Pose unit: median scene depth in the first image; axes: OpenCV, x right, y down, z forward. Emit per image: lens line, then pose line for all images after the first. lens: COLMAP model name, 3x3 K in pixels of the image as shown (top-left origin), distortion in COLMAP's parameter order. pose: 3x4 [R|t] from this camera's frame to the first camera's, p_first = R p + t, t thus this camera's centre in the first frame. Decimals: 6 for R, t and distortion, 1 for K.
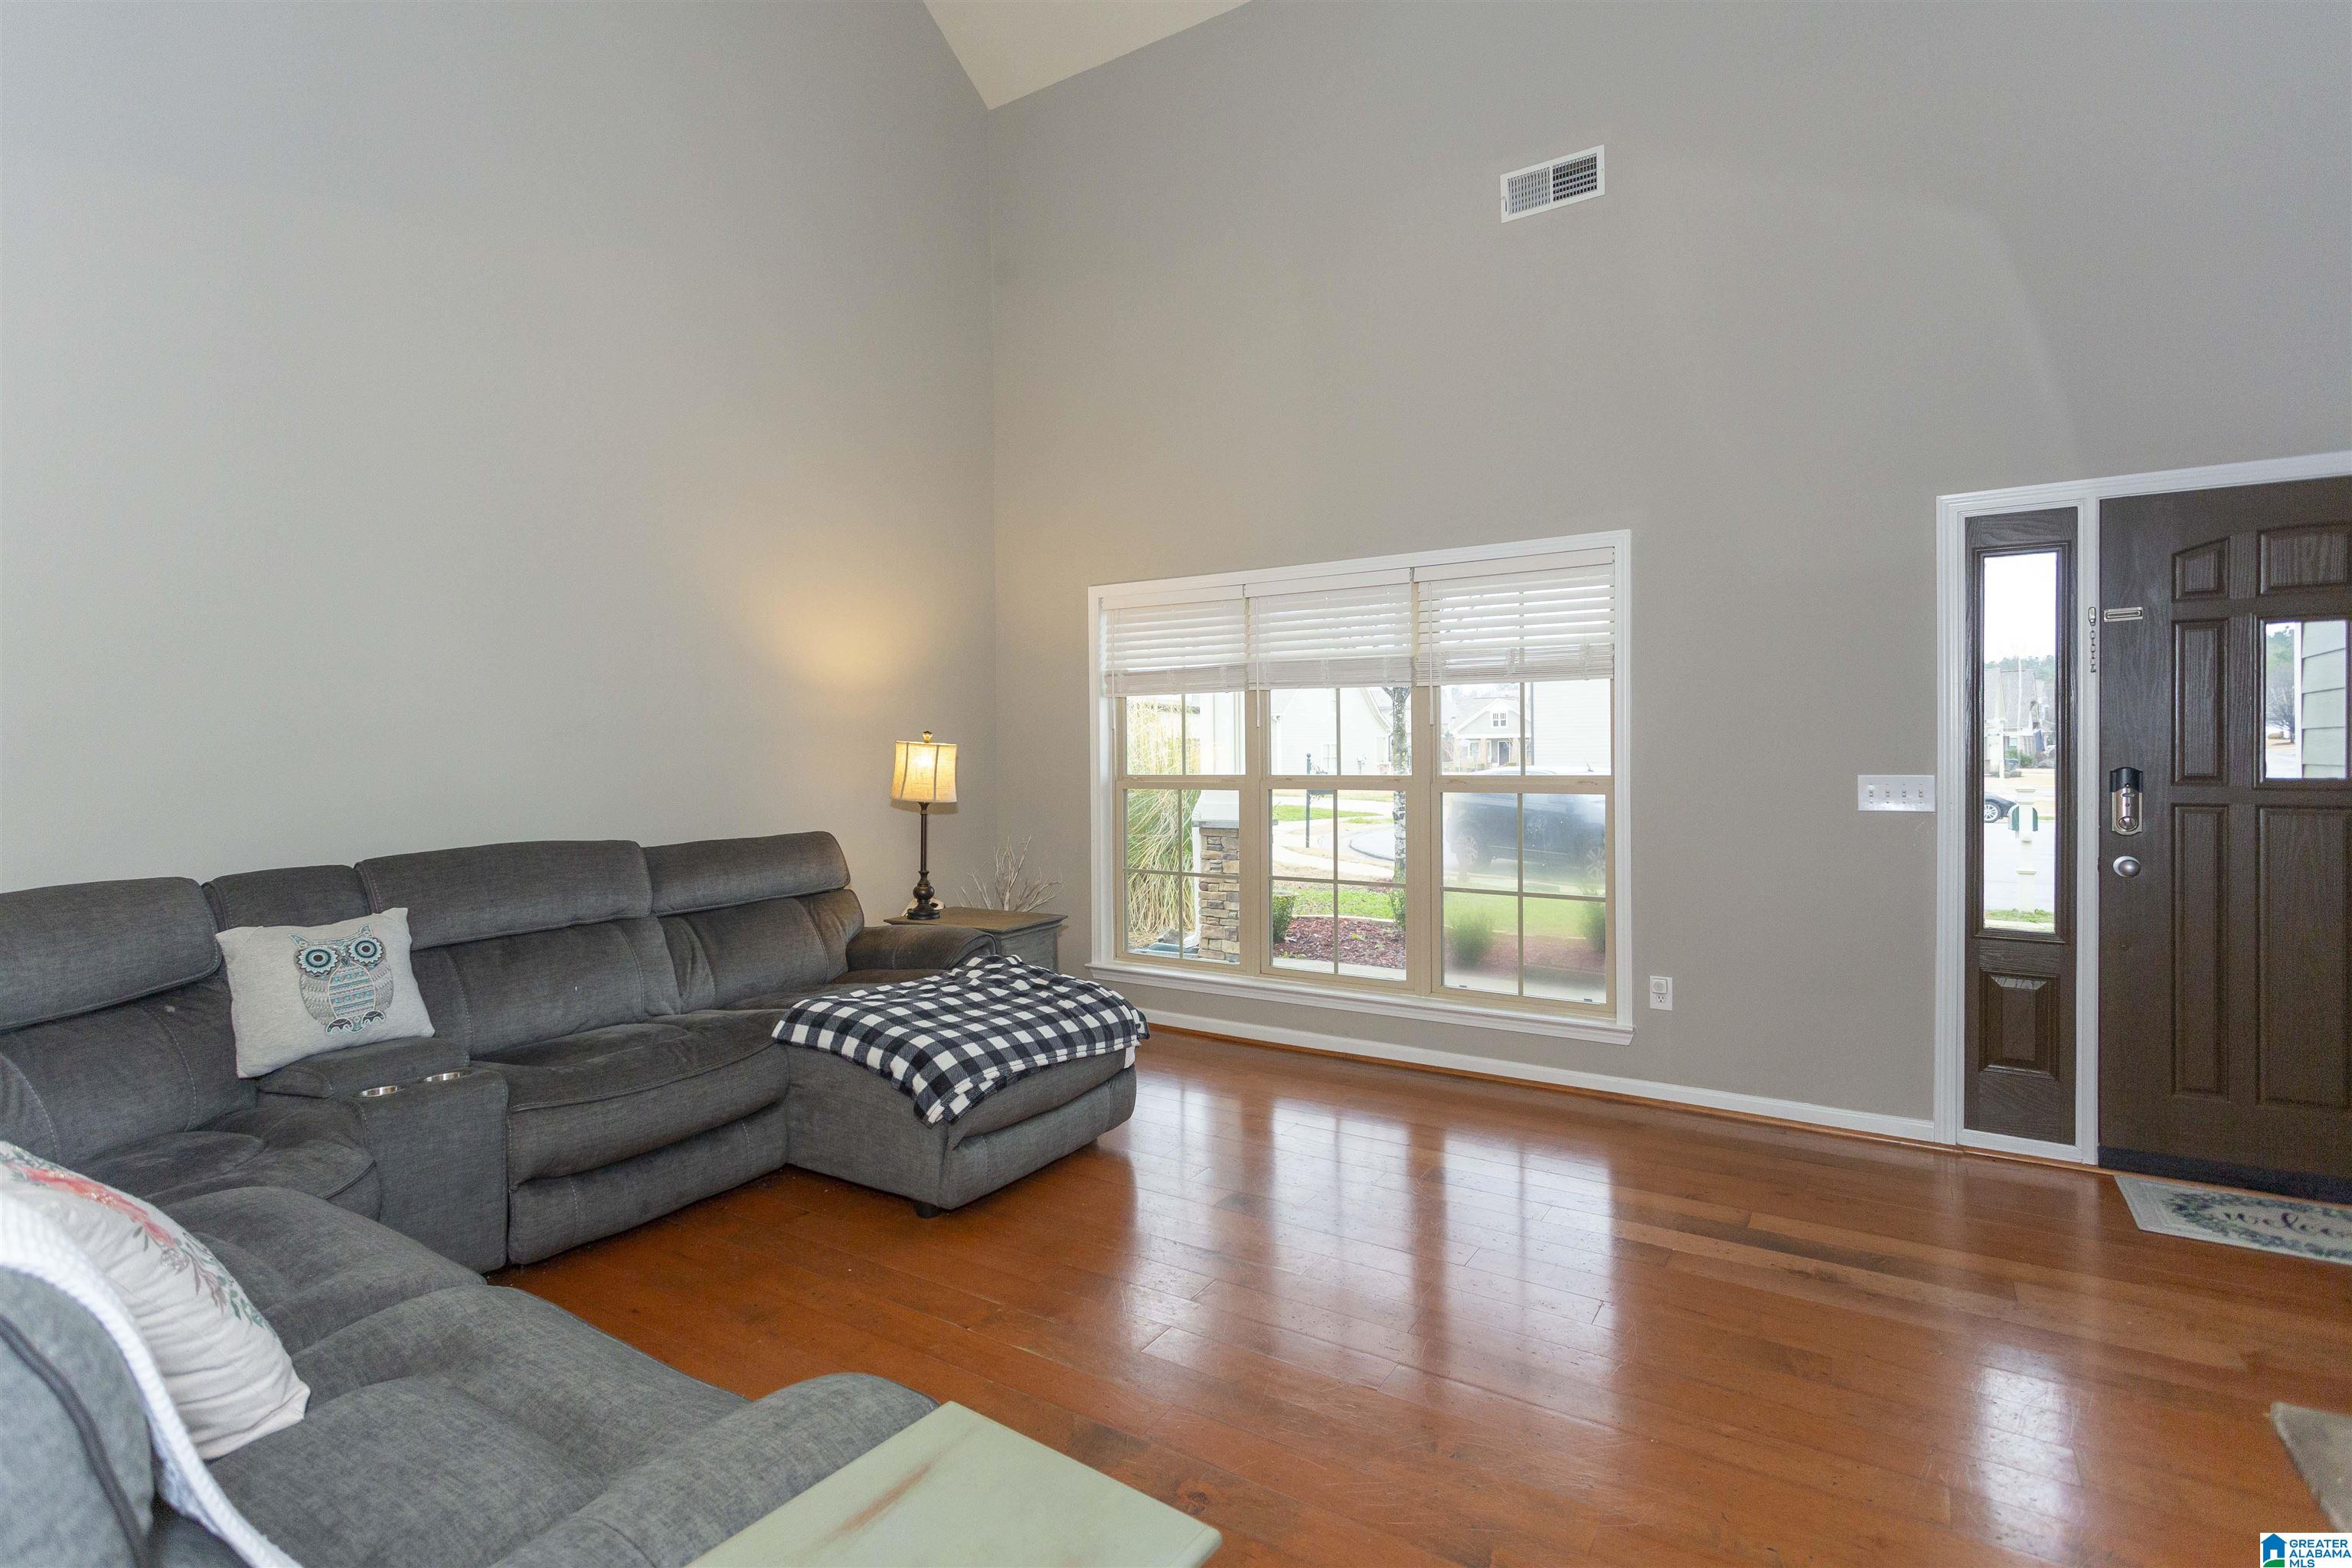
lens RADIAL K [[1123.9, 0, 1143.2], [0, 1123.9, 760.7], [0, 0, 1]] dist [0.007773, 0.000006]
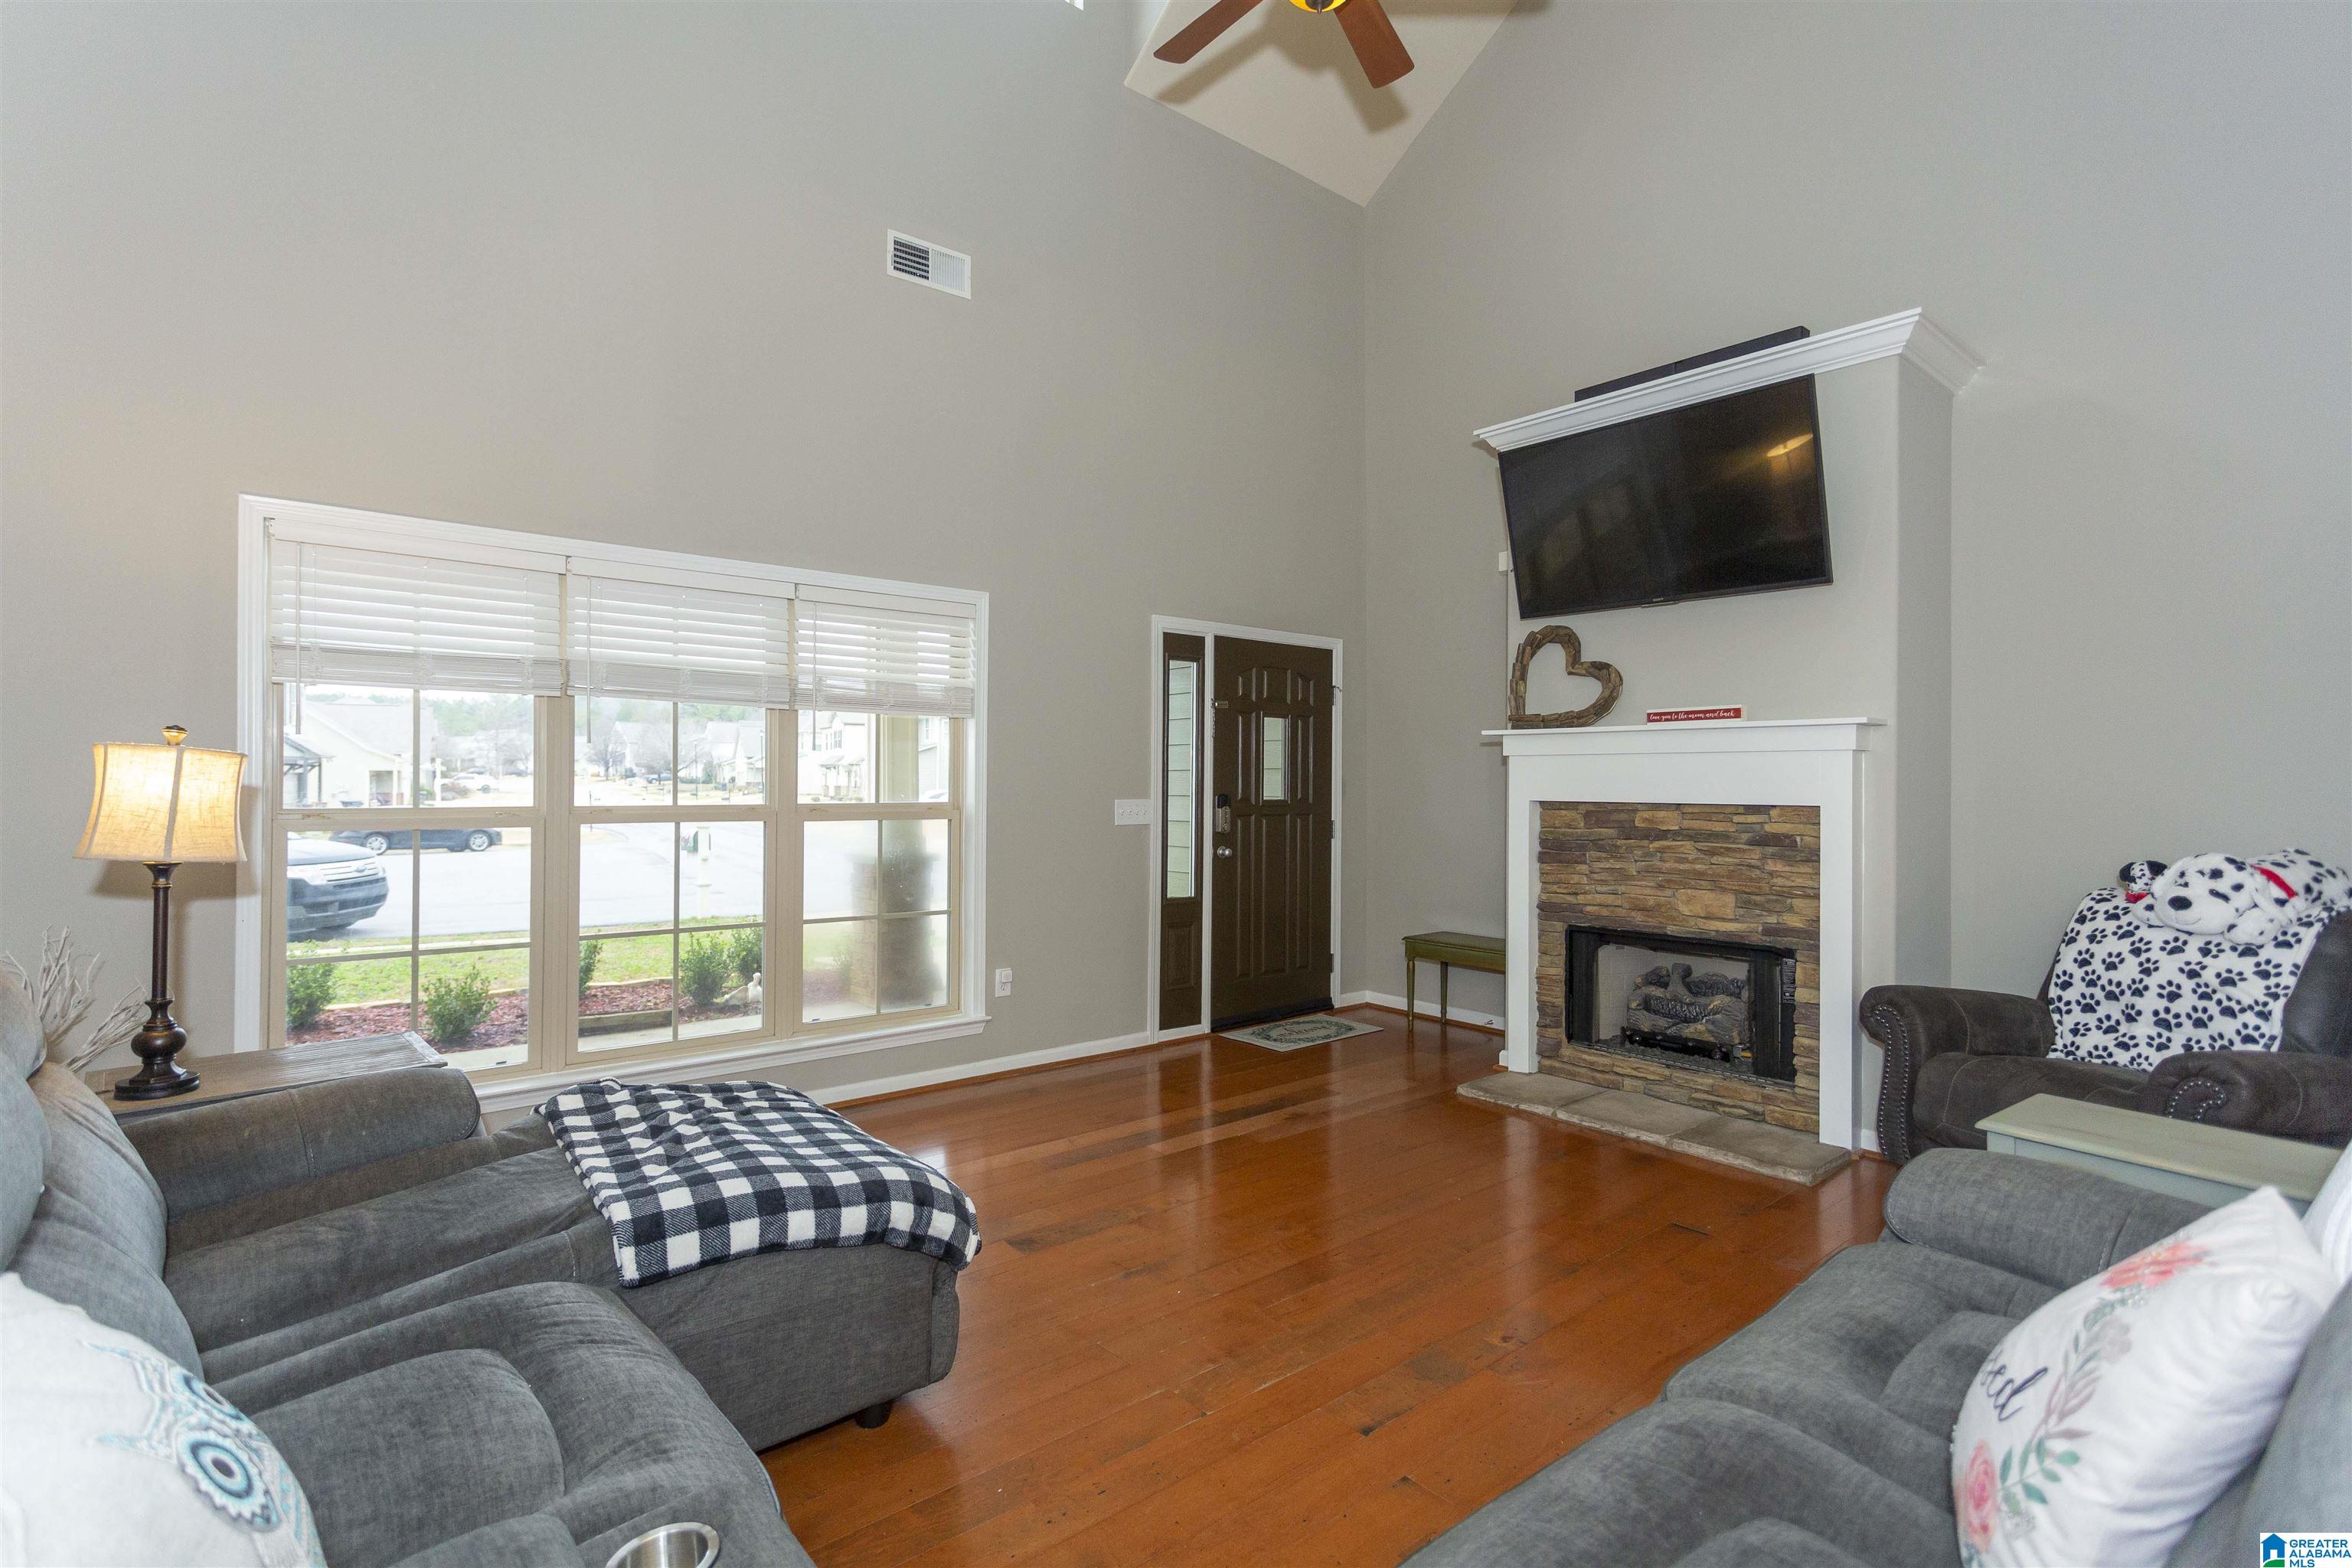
lens RADIAL K [[1115.8, 0, 1176.0], [0, 1115.8, 784.0], [0, 0, 1]] dist [0.005063, 0.000545]
pose [[0.286718, 0.012006, 0.957940, -0.628691], [0.003756, 0.999900, -0.013656, 0.011250], [-0.958008, 0.007513, 0.286644, 0.478471]]
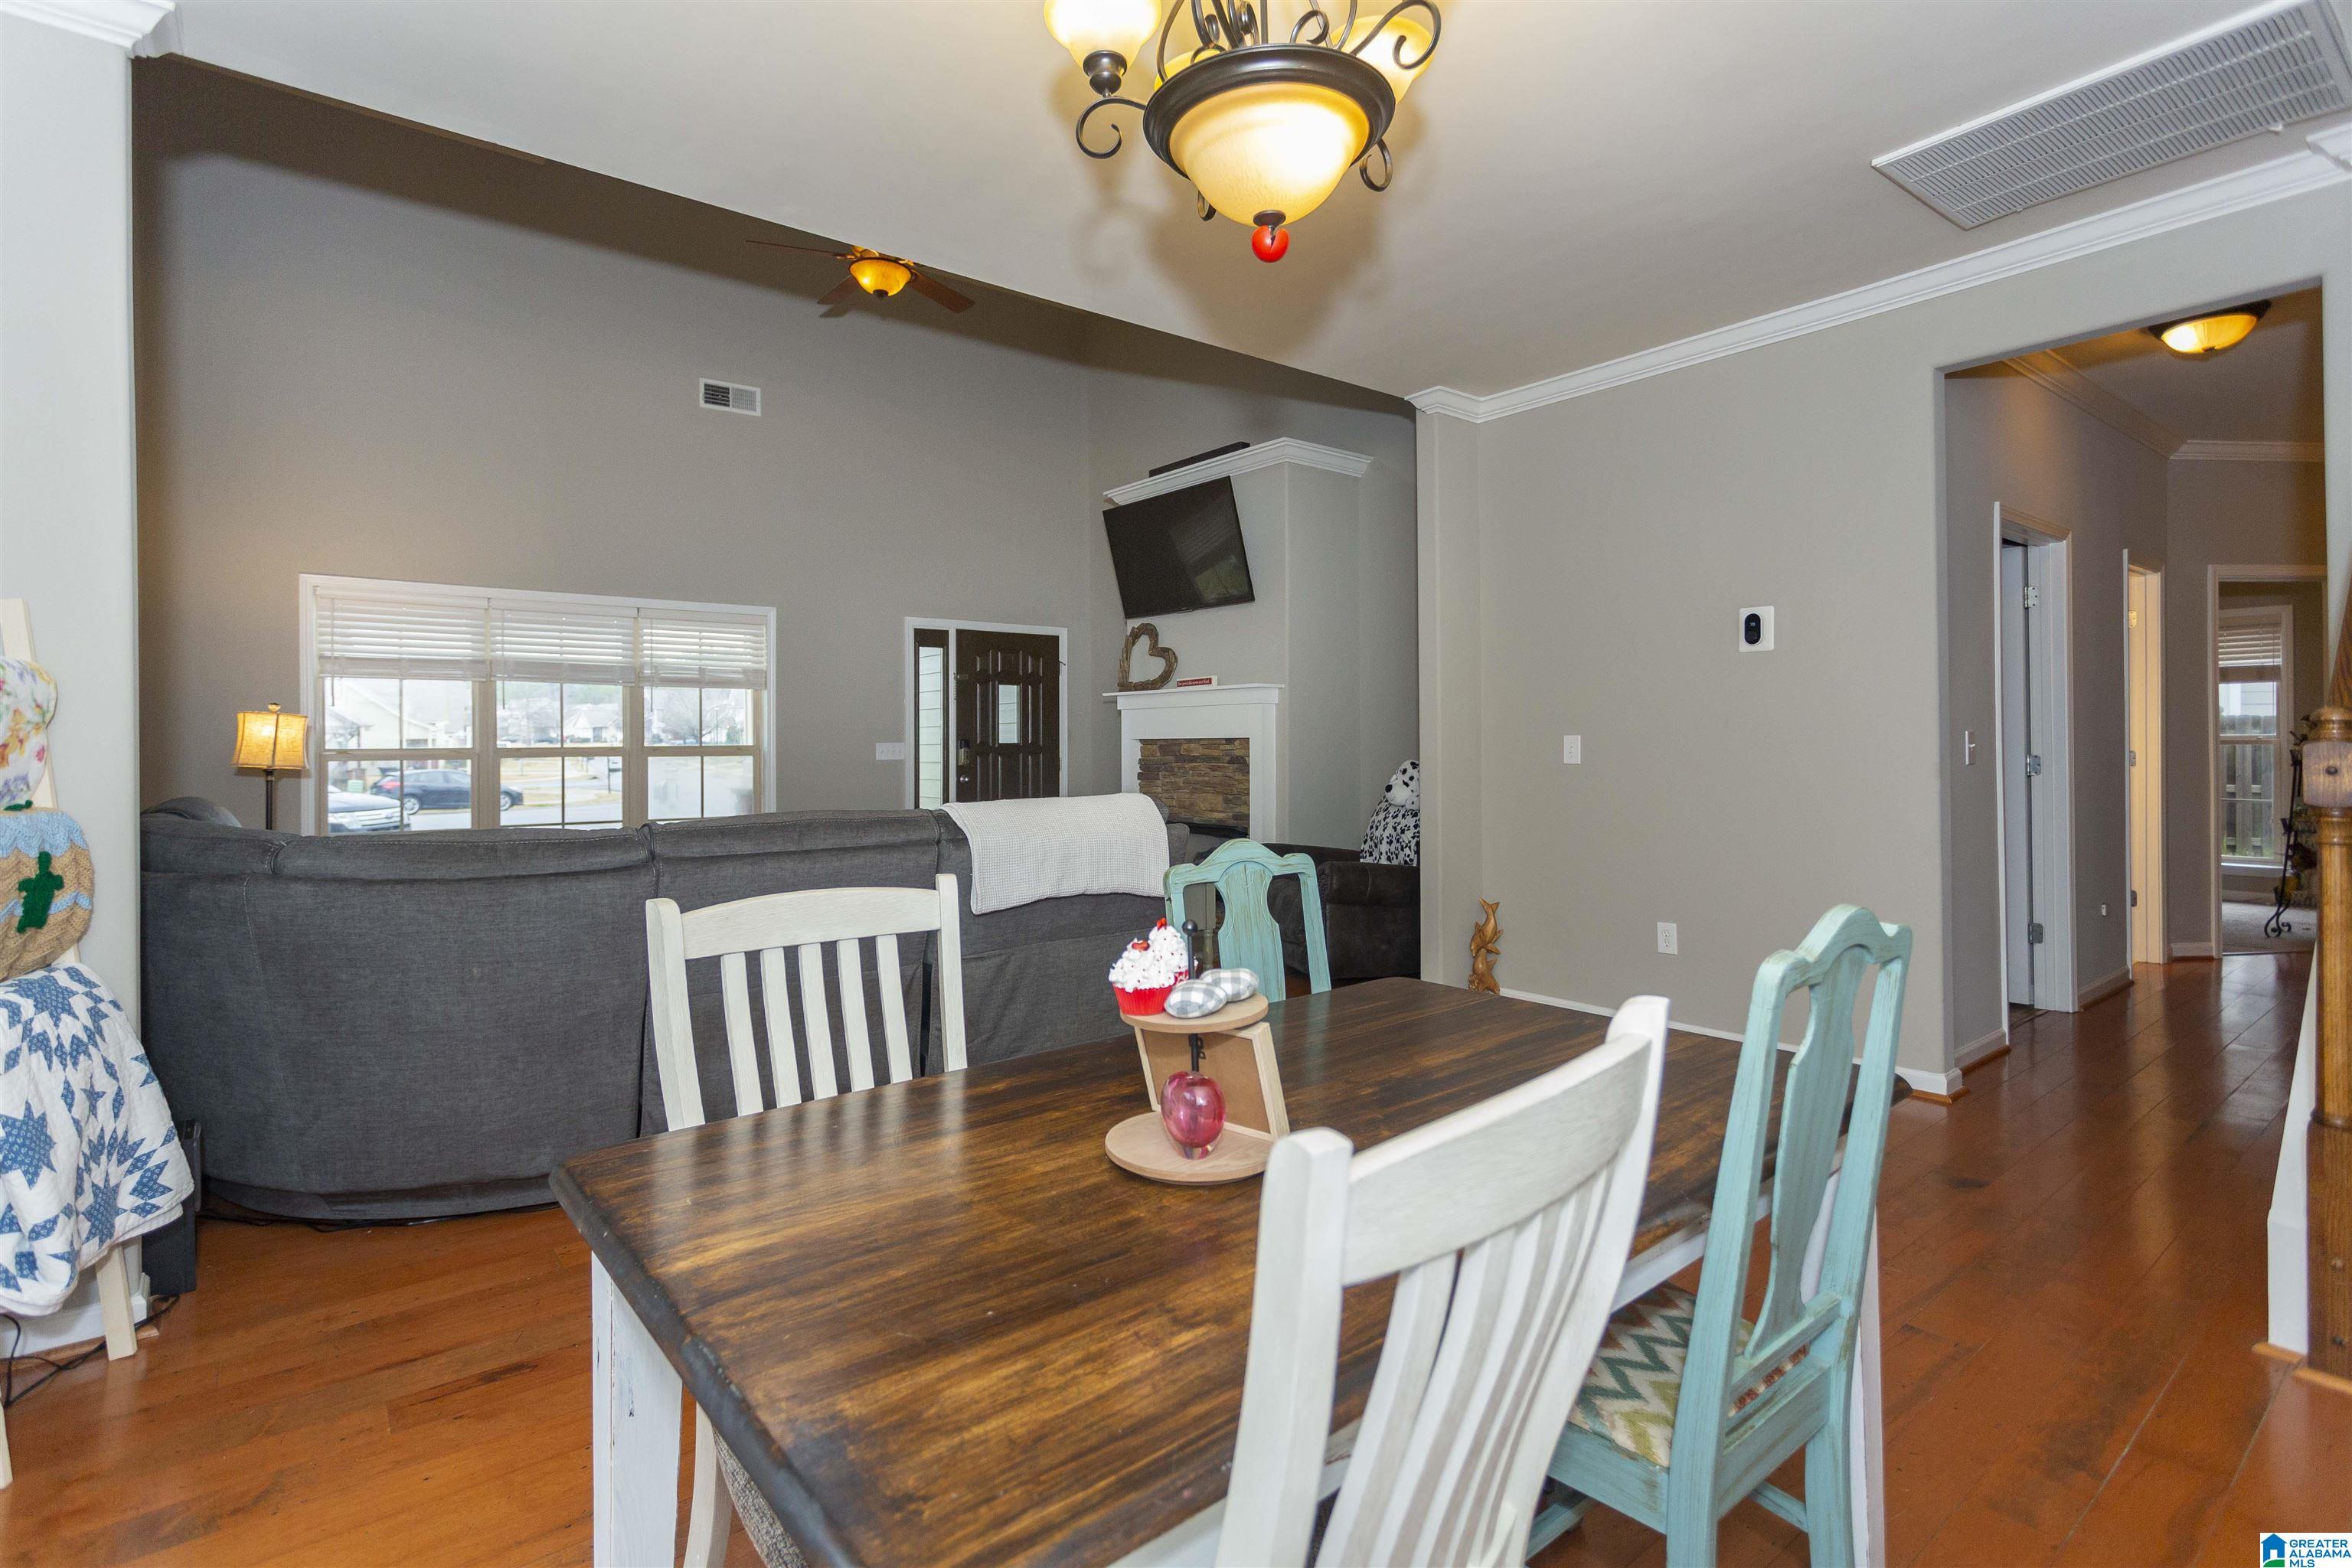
lens RADIAL K [[1124.2, 0, 1168.8], [0, 1124.2, 742.4], [0, 0, 1]] dist [0.008999, -0.000242]
pose [[0.317122, 0.009439, 0.948338, -1.072984], [0.015874, 0.999758, -0.015259, 0.047414], [-0.948252, 0.019893, 0.316895, -0.161244]]
